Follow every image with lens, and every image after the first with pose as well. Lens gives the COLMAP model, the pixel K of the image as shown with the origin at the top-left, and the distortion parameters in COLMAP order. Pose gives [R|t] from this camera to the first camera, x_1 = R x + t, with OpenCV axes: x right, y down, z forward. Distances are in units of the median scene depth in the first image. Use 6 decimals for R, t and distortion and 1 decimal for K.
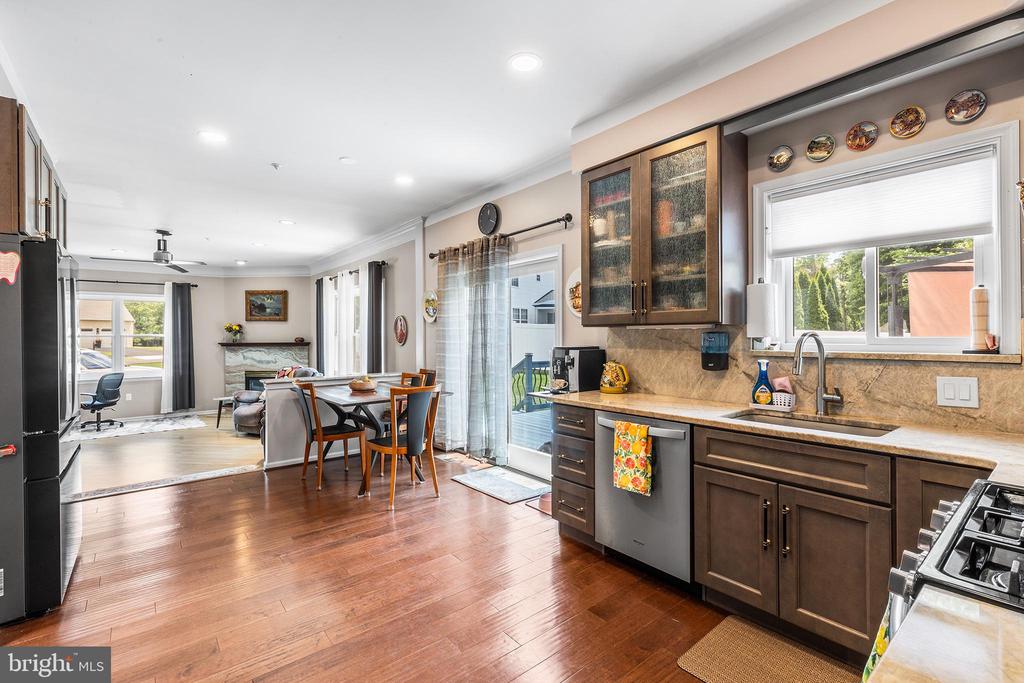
lens RADIAL K [[458.5, 0, 512.4], [0, 458.5, 338.2], [0, 0, 1]] dist [-0.000445, -0.000103]
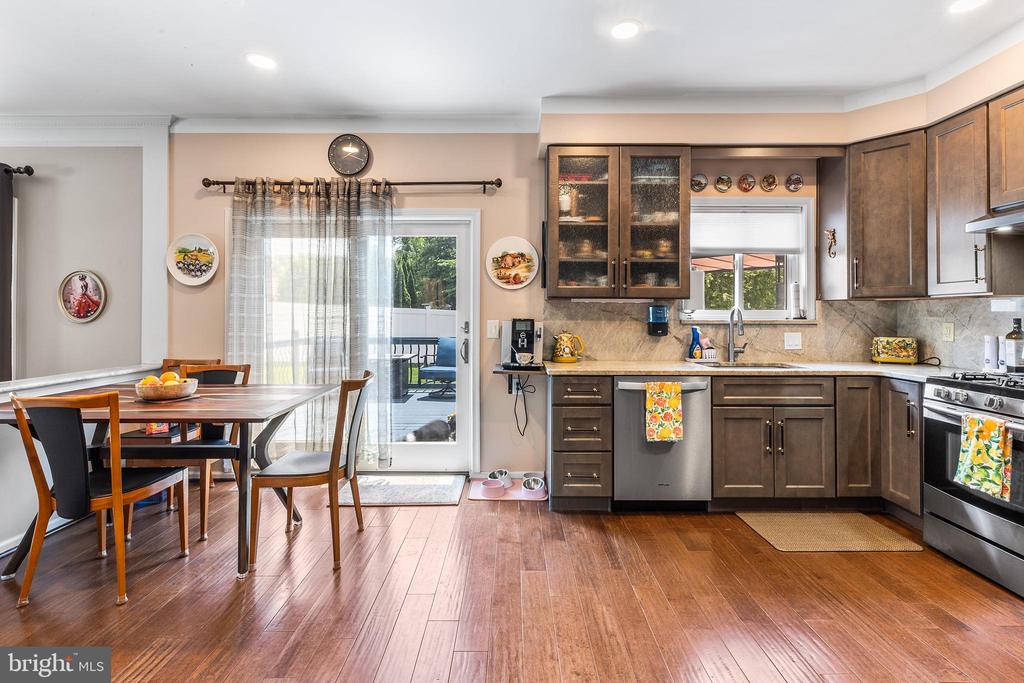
lens RADIAL K [[469.4, 0, 510.6], [0, 469.4, 311.5], [0, 0, 1]] dist [0.000828, -0.000220]
pose [[0.635922, 0.012089, 0.771658, -0.784116], [-0.001944, 0.999899, -0.014063, 0.020706], [-0.771751, 0.007443, 0.635882, 0.472281]]
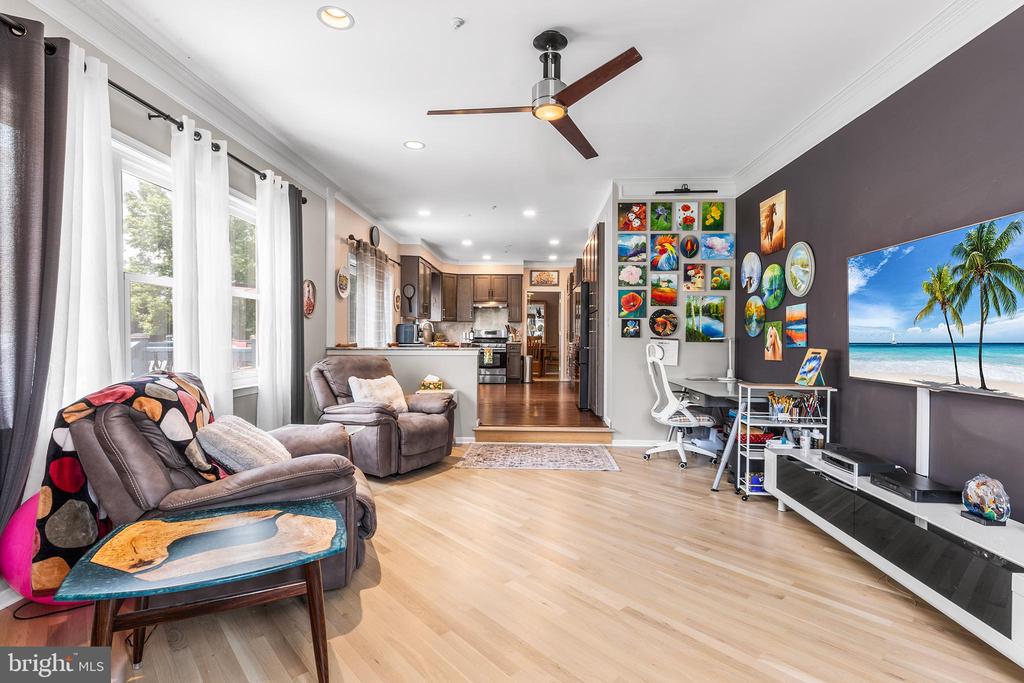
lens RADIAL K [[458.8, 0, 510.4], [0, 458.8, 331.8], [0, 0, 1]] dist [0.001098, 0.000105]
pose [[-0.745175, 0.006375, 0.666838, -2.157107], [0.001581, 0.999968, -0.007793, 0.083653], [-0.666867, -0.004752, -0.745162, 2.871431]]
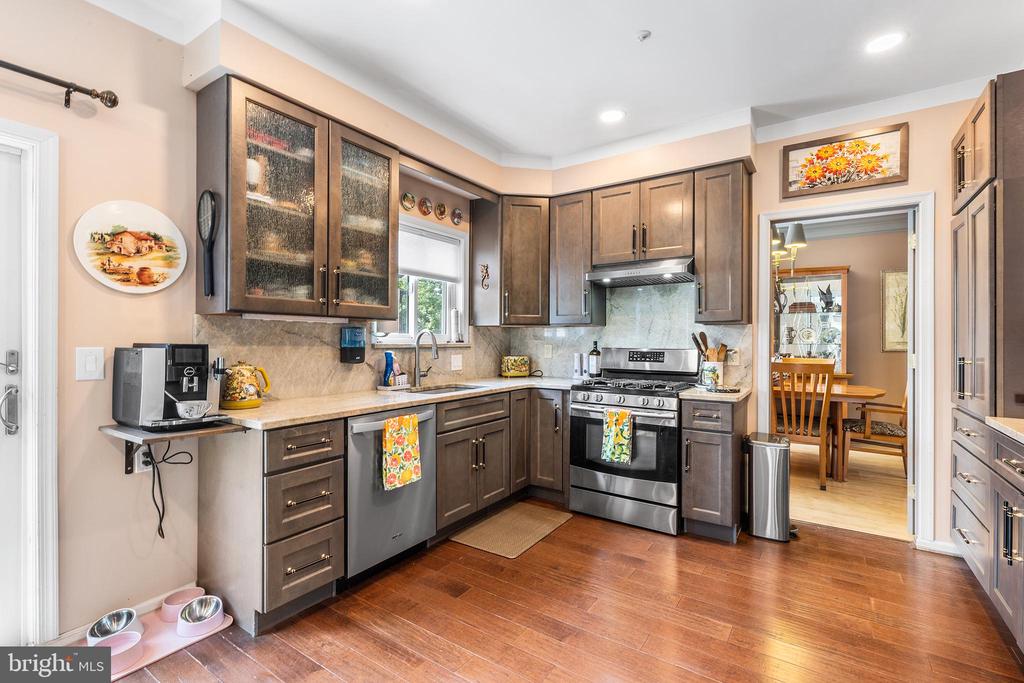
lens RADIAL K [[462.4, 0, 512.7], [0, 462.4, 340.8], [0, 0, 1]] dist [0.001642, 0.000342]
pose [[-0.284043, 0.002215, 0.958809, -0.667520], [0.002357, 0.999996, -0.001612, 0.019937], [-0.958809, 0.001802, -0.284047, 0.914655]]
